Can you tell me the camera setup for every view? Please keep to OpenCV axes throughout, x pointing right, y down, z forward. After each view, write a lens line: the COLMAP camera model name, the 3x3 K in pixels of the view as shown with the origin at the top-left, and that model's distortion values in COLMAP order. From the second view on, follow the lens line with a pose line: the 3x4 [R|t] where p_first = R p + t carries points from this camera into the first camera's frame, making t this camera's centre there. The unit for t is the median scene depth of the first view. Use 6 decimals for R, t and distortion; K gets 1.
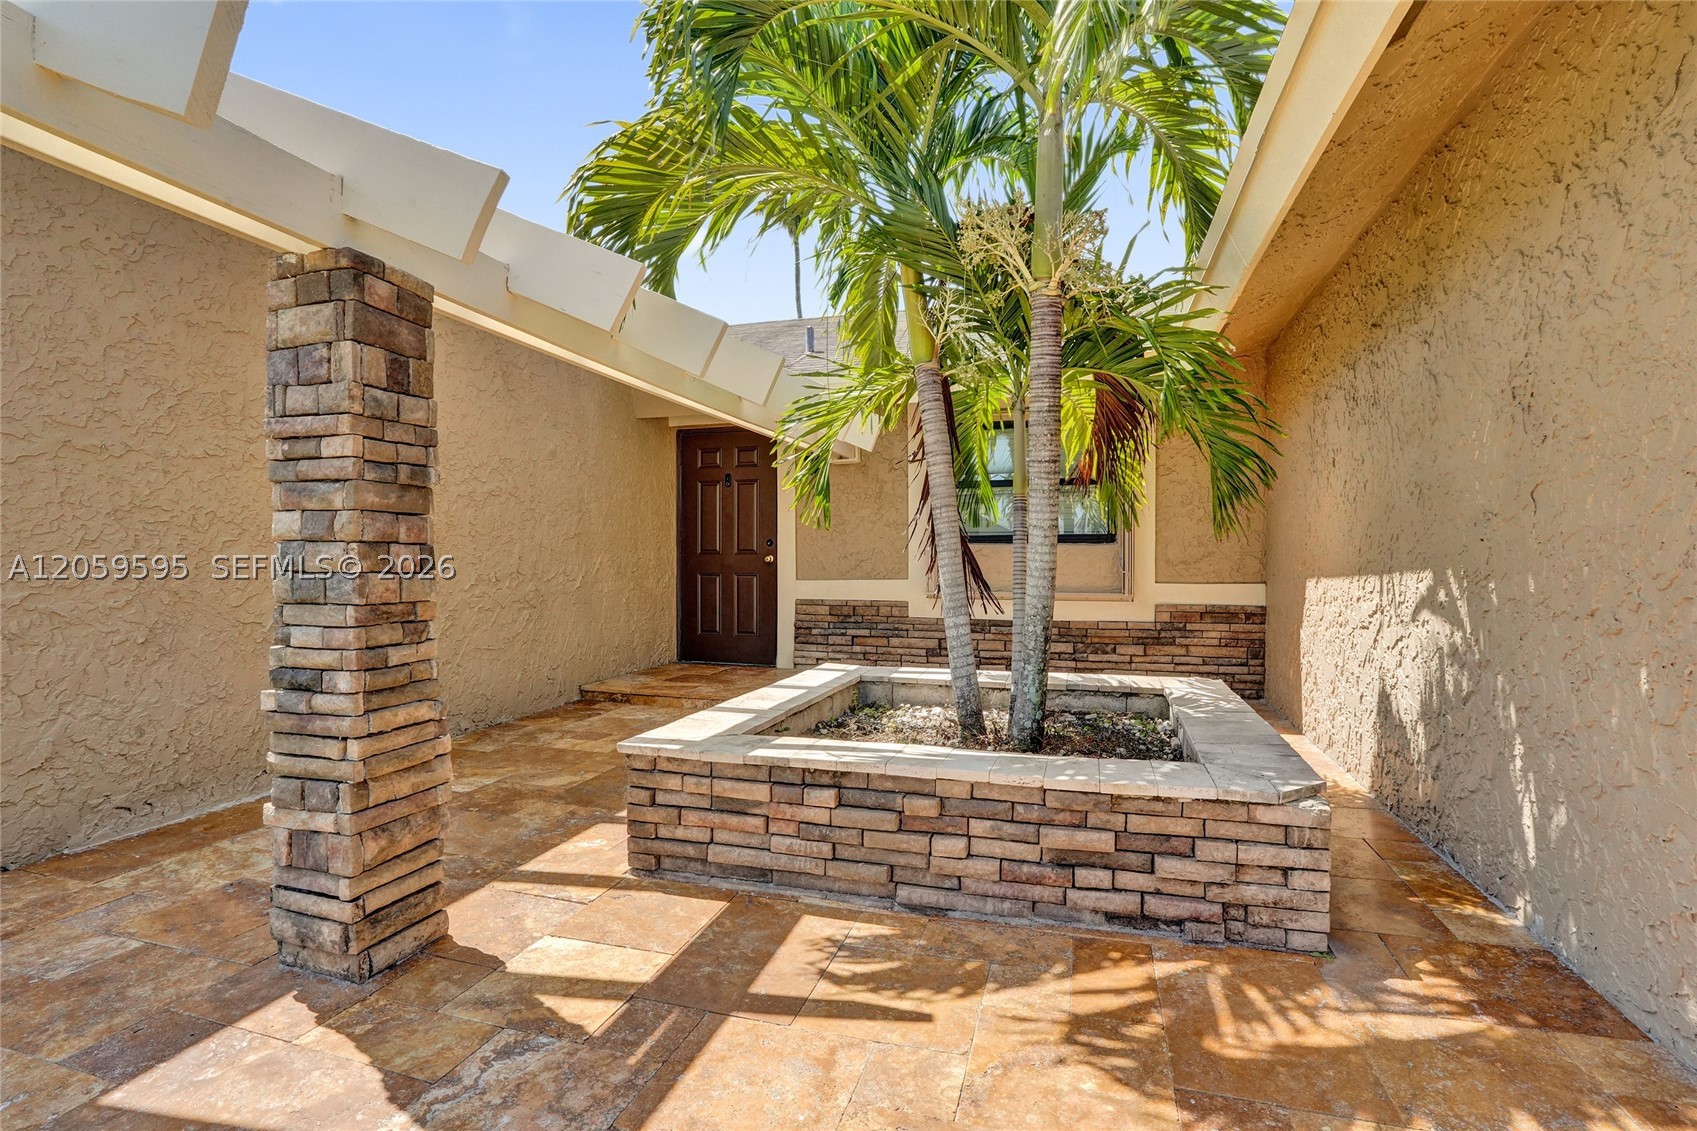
lens RADIAL K [[791.6, 0, 845.9], [0, 791.6, 565.7], [0, 0, 1]] dist [-0.070966, 0.029610]
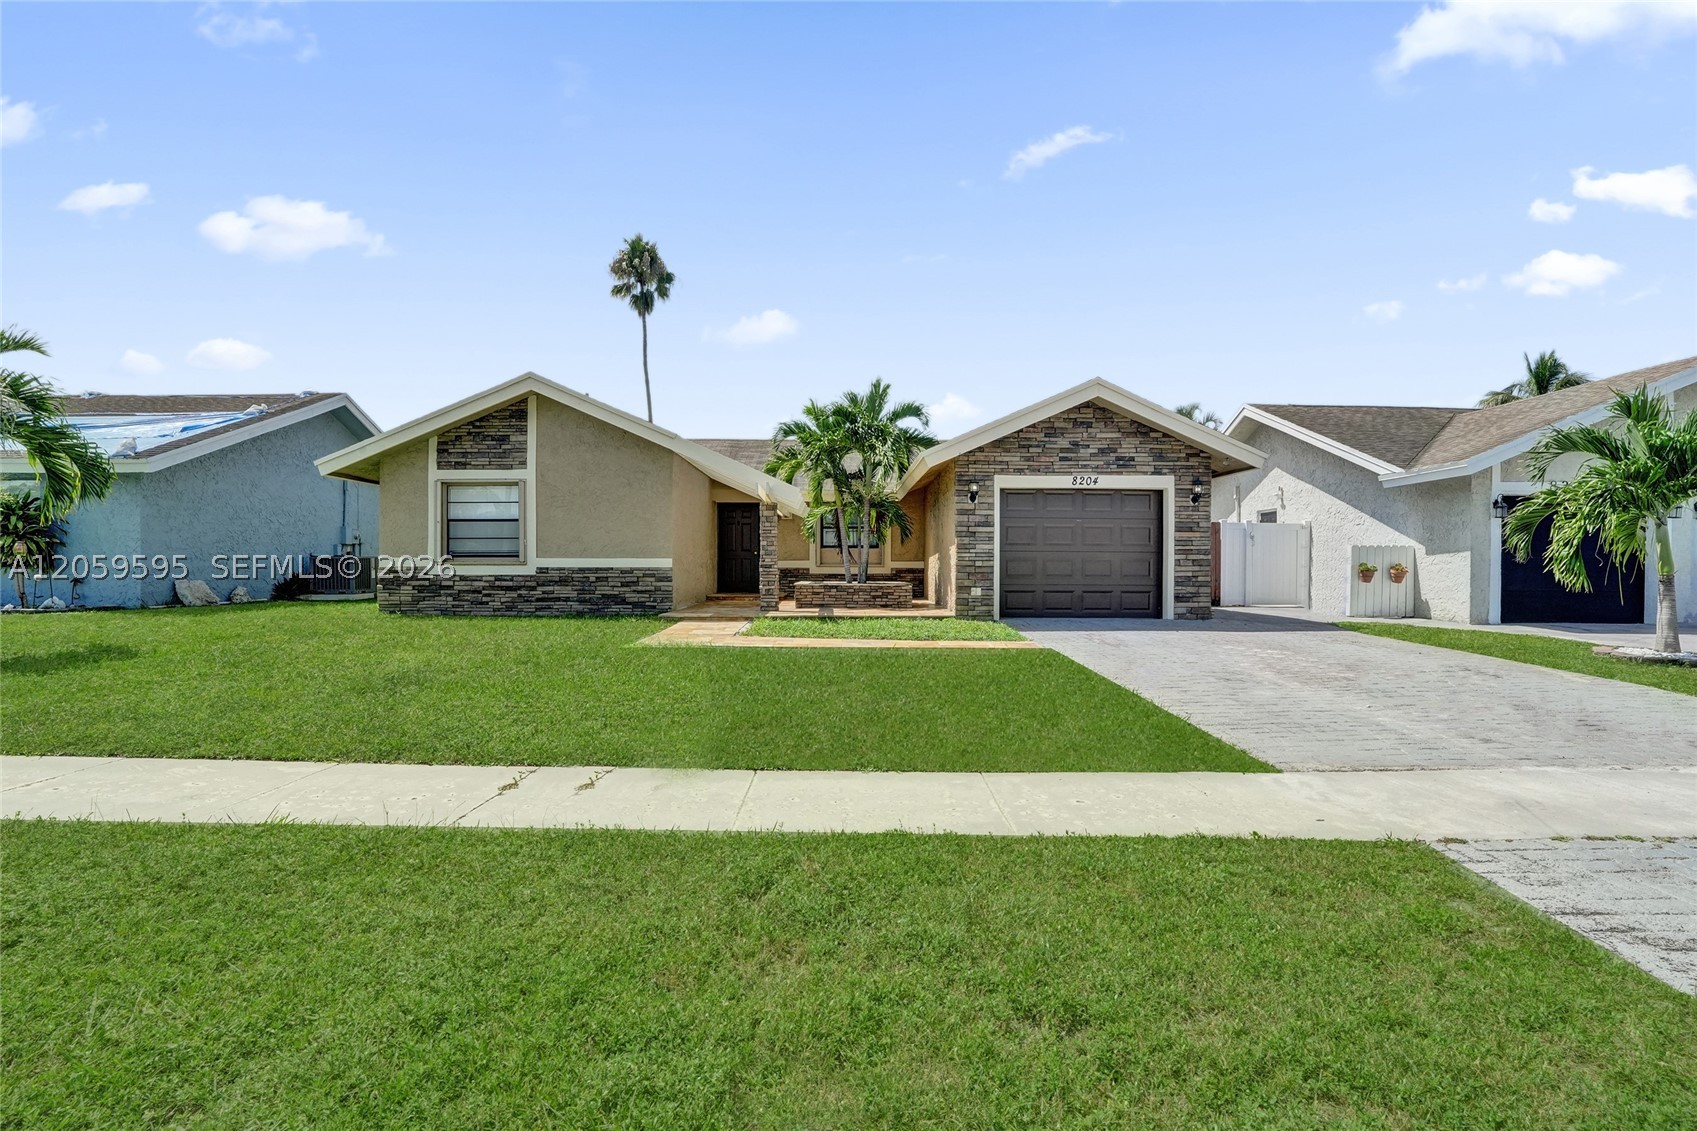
lens RADIAL K [[791.6, 0, 845.9], [0, 791.6, 565.7], [0, 0, 1]] dist [-0.070966, 0.029610]
pose [[0.955272, 0.000087, 0.295728, -0.684410], [0.002984, 0.999946, -0.009933, 0.070007], [-0.295713, 0.010371, 0.955221, -1.887628]]
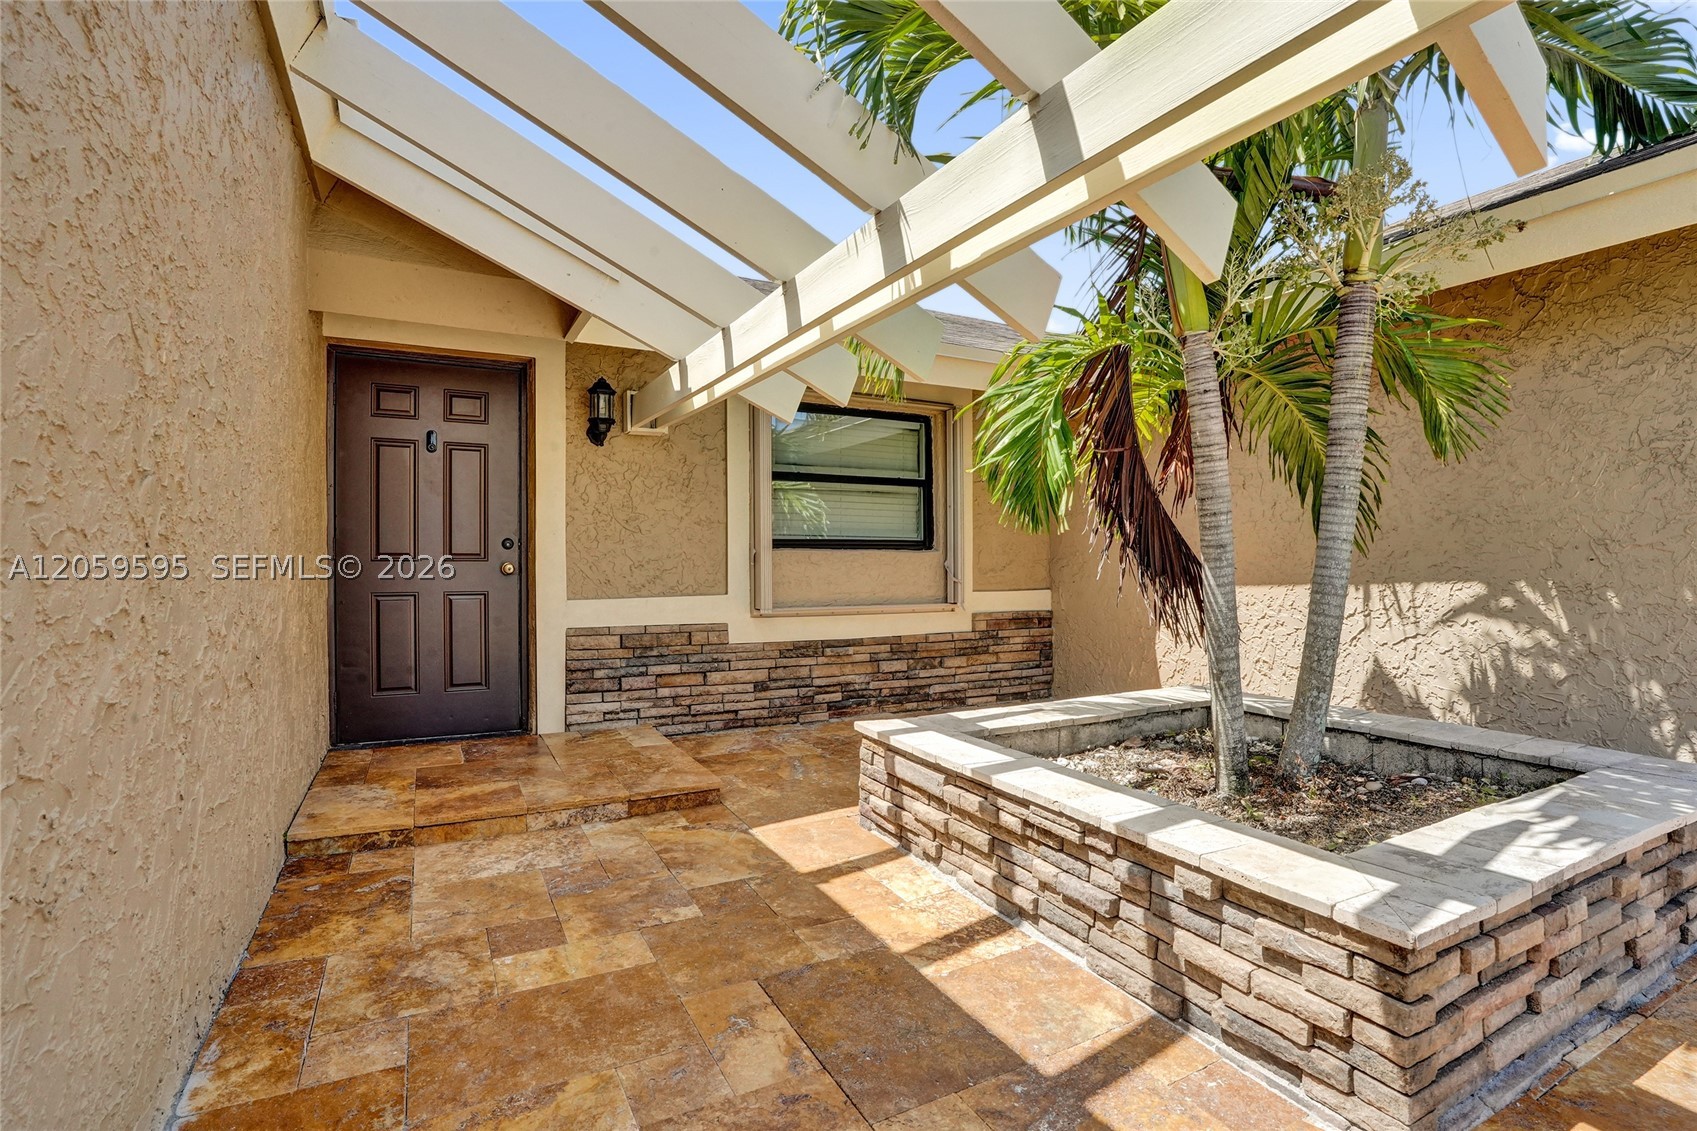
lens RADIAL K [[791.6, 0, 845.9], [0, 791.6, 565.7], [0, 0, 1]] dist [-0.070966, 0.029610]
pose [[0.716442, -0.005017, 0.697629, -0.400544], [0.004360, 0.999987, 0.002715, -0.013284], [-0.697633, 0.001097, 0.716454, 0.395550]]
